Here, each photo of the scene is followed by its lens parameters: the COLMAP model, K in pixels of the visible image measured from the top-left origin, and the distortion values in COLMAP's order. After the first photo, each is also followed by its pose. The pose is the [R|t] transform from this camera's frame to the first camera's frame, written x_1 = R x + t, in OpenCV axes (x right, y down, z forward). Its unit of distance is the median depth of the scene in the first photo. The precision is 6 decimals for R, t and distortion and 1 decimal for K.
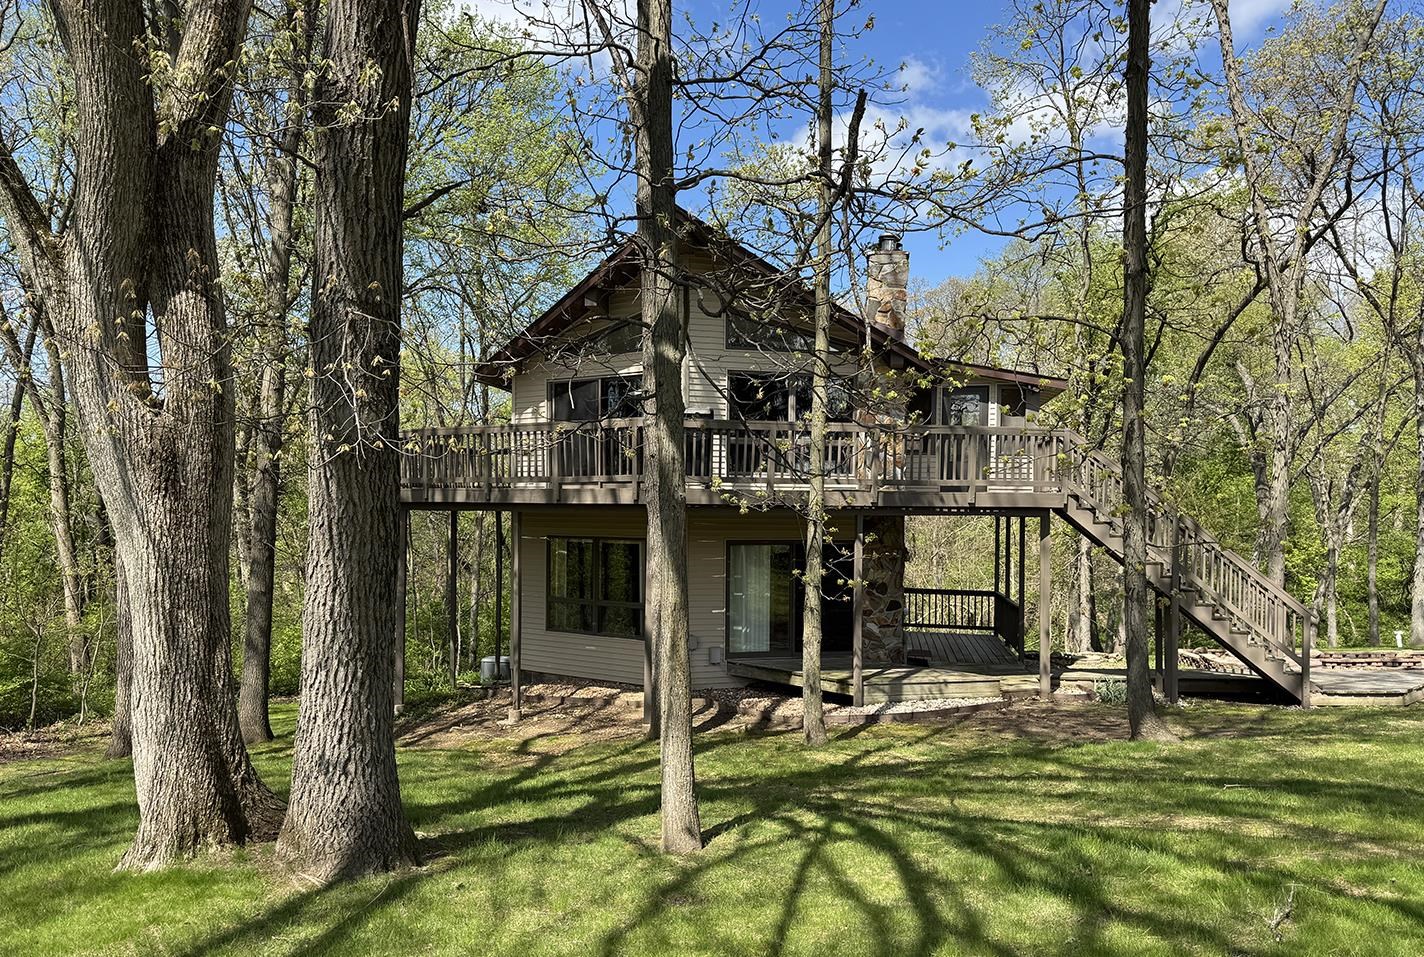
lens RADIAL K [[986.2, 0, 710.2], [0, 986.2, 474.9], [0, 0, 1]] dist [-0.004711, -0.000561]
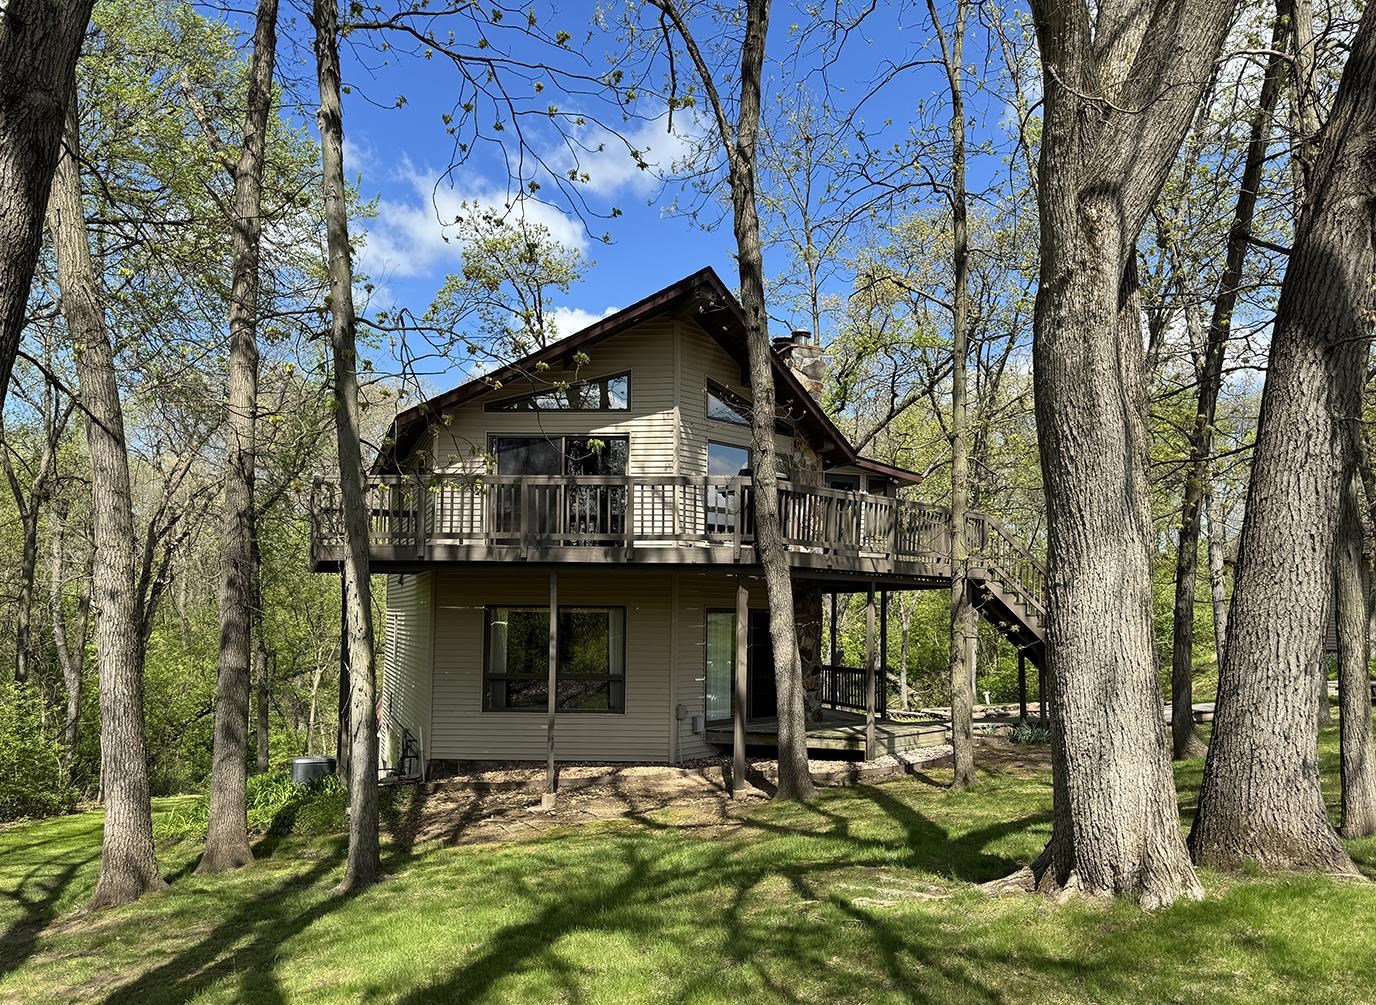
lens RADIAL K [[980.0, 0, 688.1], [0, 980.0, 501.9], [0, 0, 1]] dist [-0.001664, -0.000472]
pose [[0.855499, 0.061380, 0.514153, -0.516960], [-0.023091, 0.996484, -0.080539, 0.039999], [-0.517289, 0.057028, 0.853909, 0.154844]]
